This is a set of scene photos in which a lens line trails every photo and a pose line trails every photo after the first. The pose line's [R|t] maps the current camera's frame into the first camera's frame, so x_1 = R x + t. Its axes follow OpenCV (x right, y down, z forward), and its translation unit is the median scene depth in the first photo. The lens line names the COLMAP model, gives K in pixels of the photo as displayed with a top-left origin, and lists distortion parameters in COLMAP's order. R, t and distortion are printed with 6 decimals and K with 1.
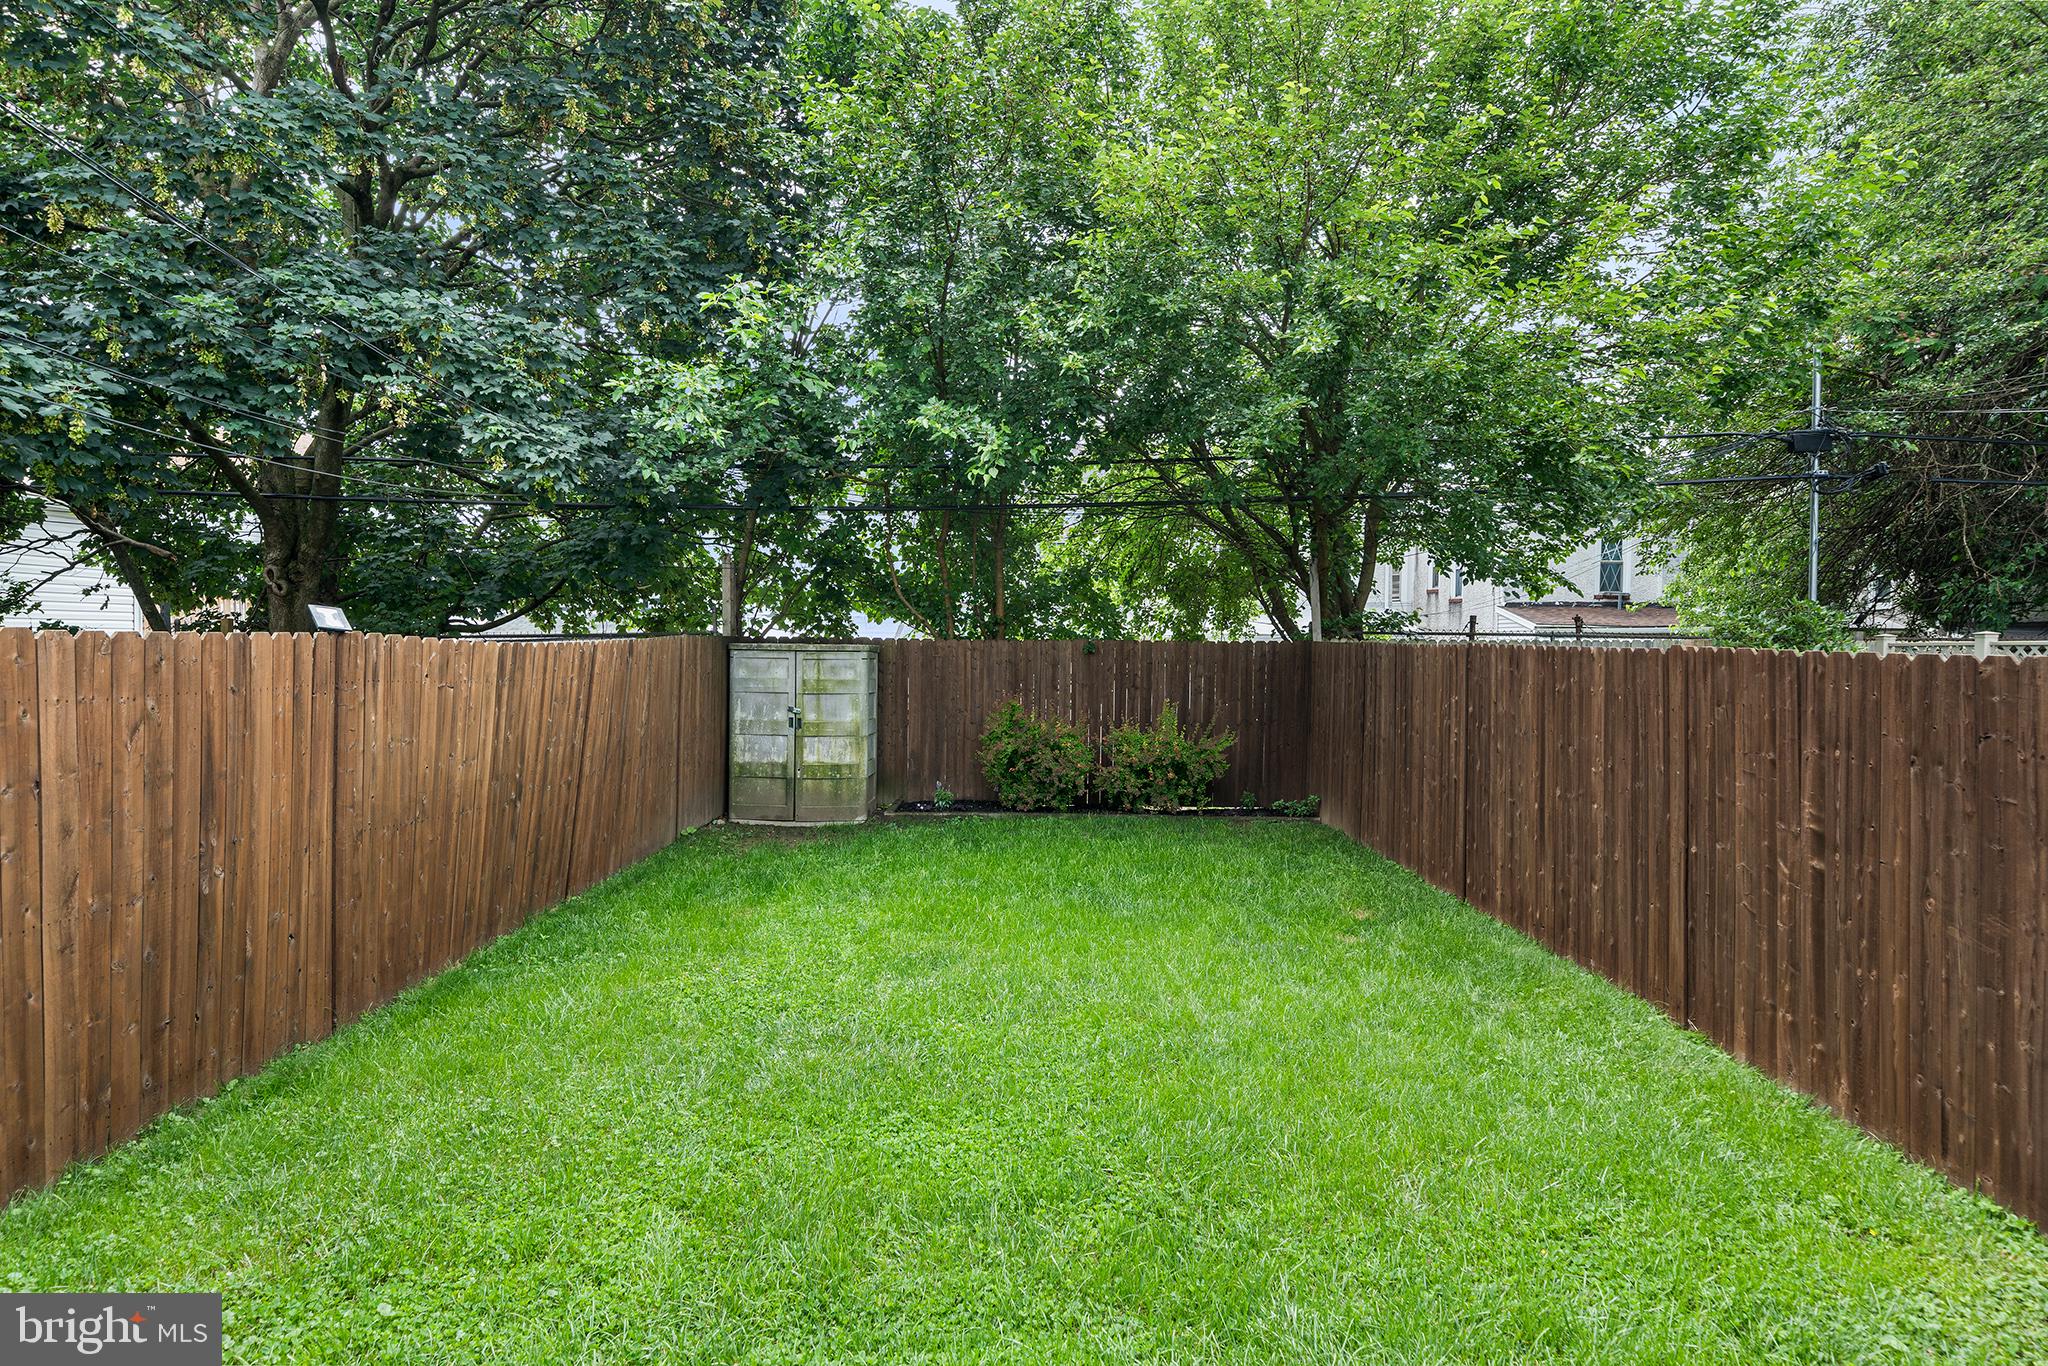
lens RADIAL K [[1168.5, 0, 1024.0], [0, 1168.5, 683.0], [0, 0, 1]] dist [0.001977, 0.002317]
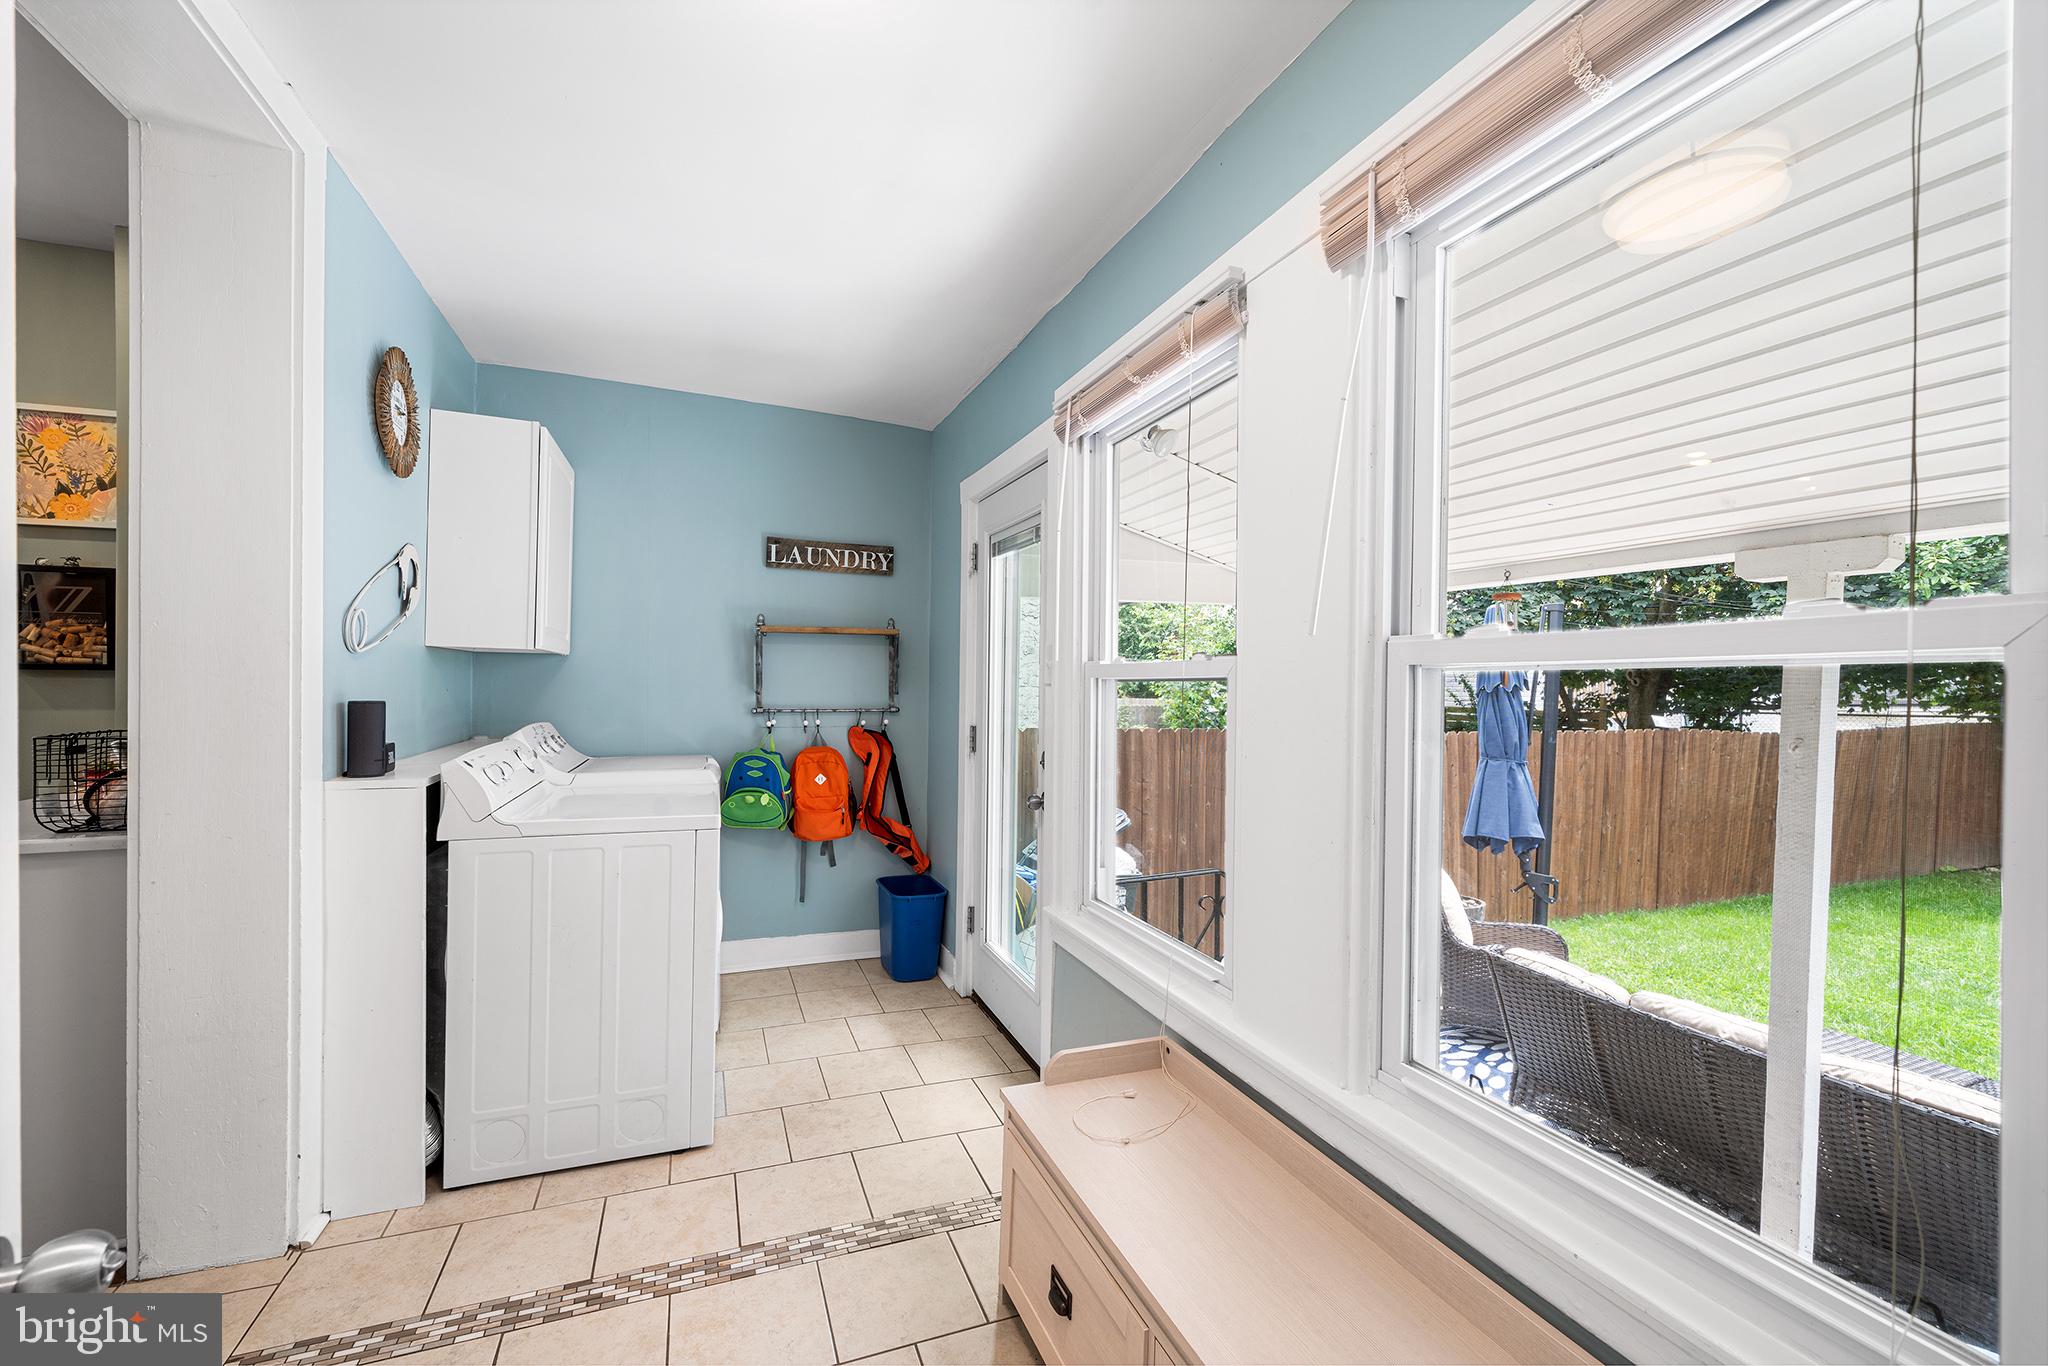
lens RADIAL K [[833.2, 0, 1021.6], [0, 833.2, 691.2], [0, 0, 1]] dist [-0.000849, -0.000116]
pose [[0.362467, 0.009731, -0.931946, 0.249926], [-0.040418, 0.999169, -0.005287, -0.032236], [0.931120, 0.039583, 0.362559, -0.402485]]
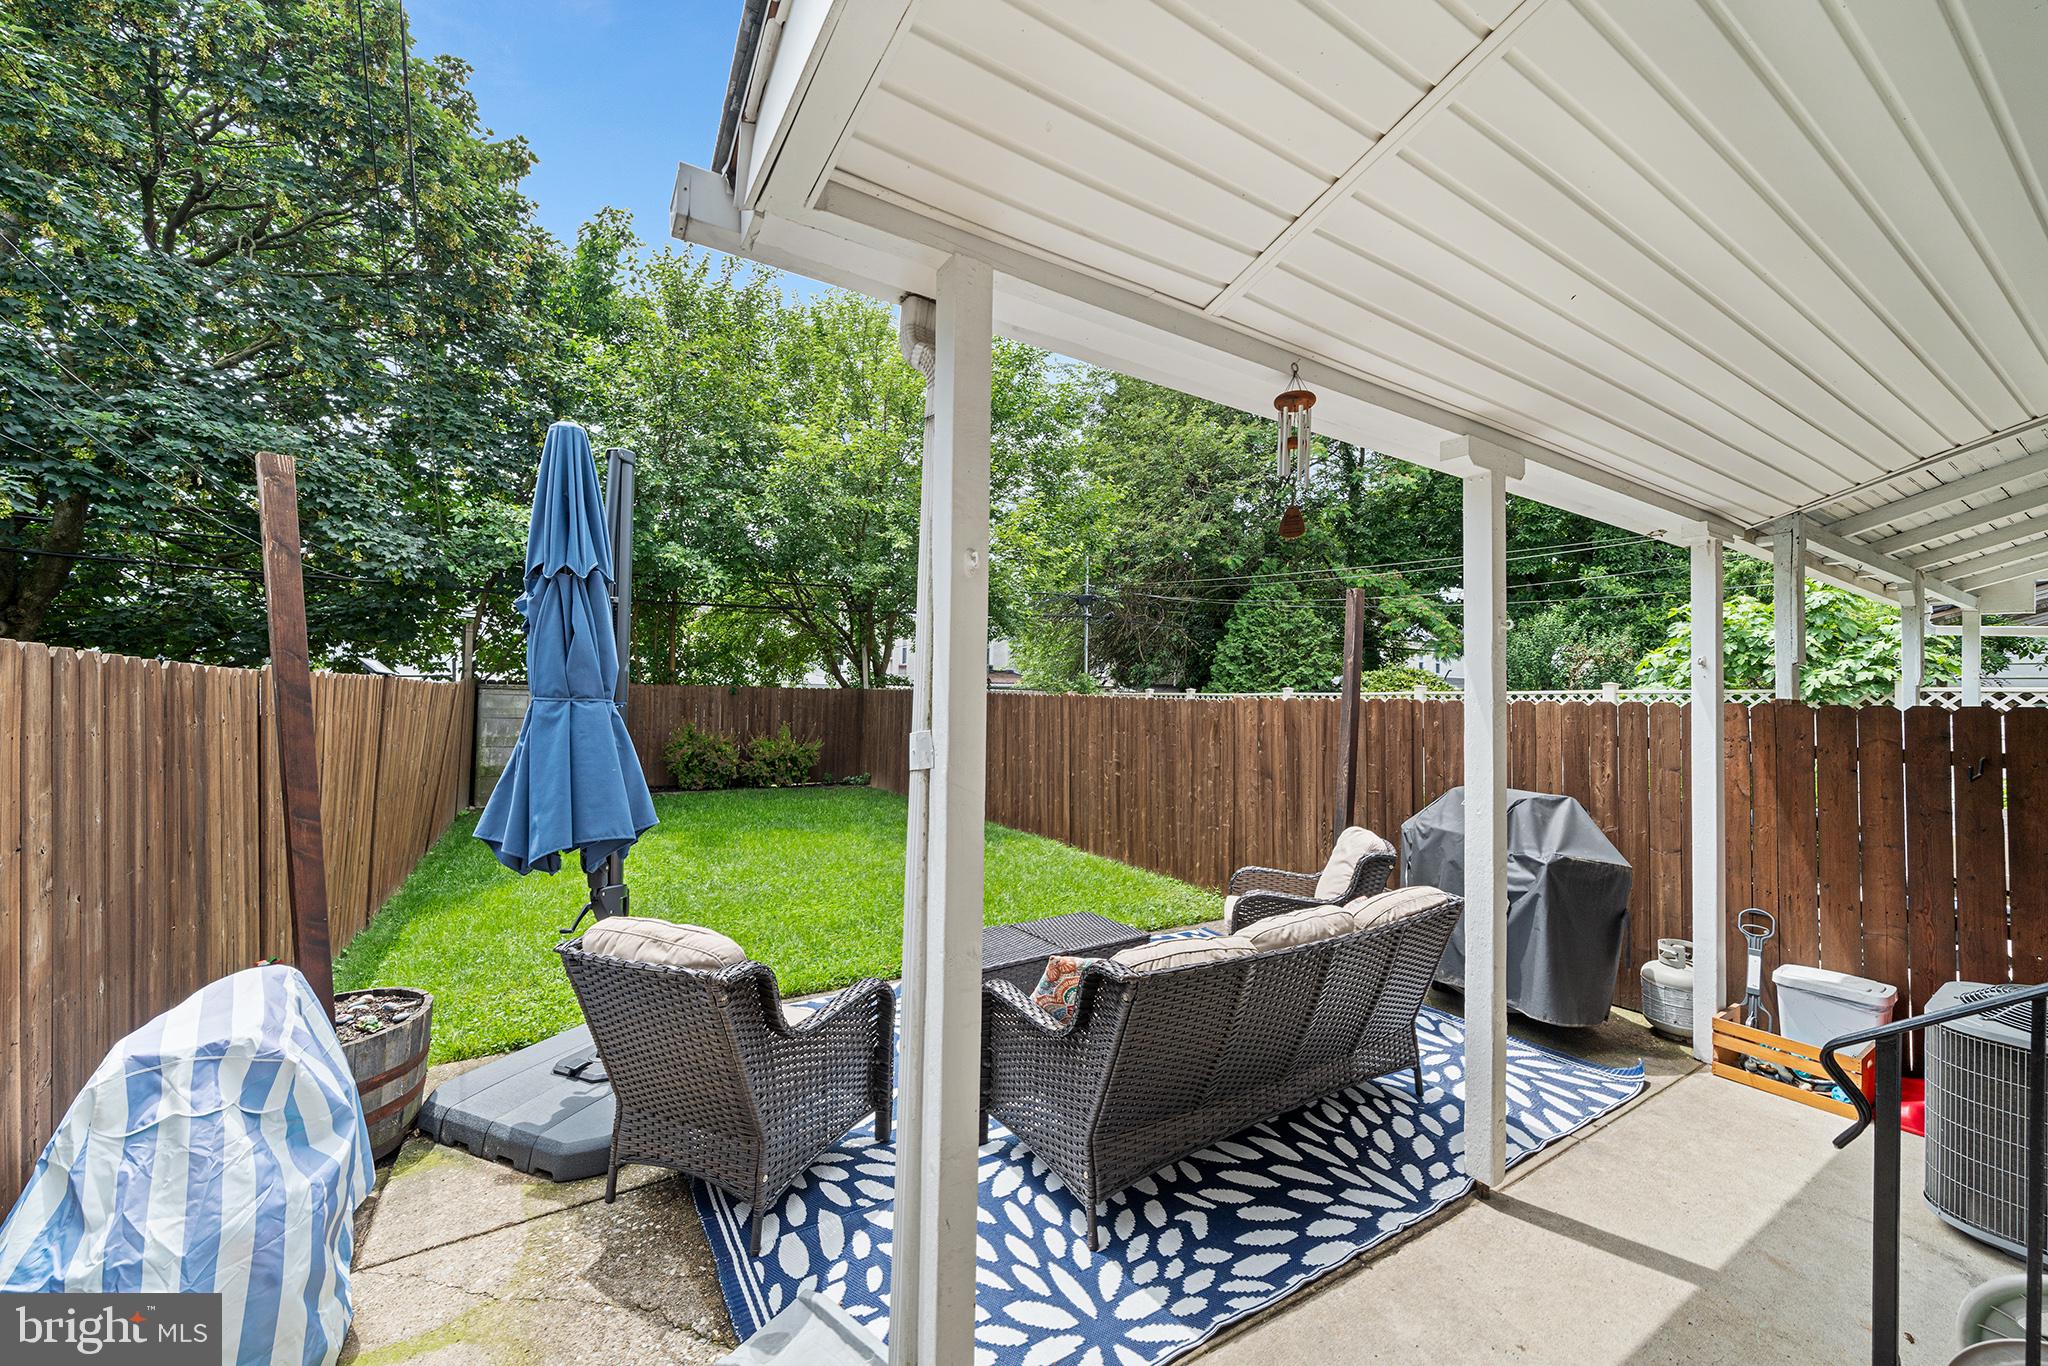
lens RADIAL K [[774.9, 0, 1027.5], [0, 774.9, 686.9], [0, 0, 1]] dist [-0.001246, -0.000043]
pose [[0.852382, 0.016347, 0.522664, -0.217387], [0.002945, 0.999345, -0.036058, 0.007636], [-0.522912, 0.032274, 0.851776, -0.211461]]
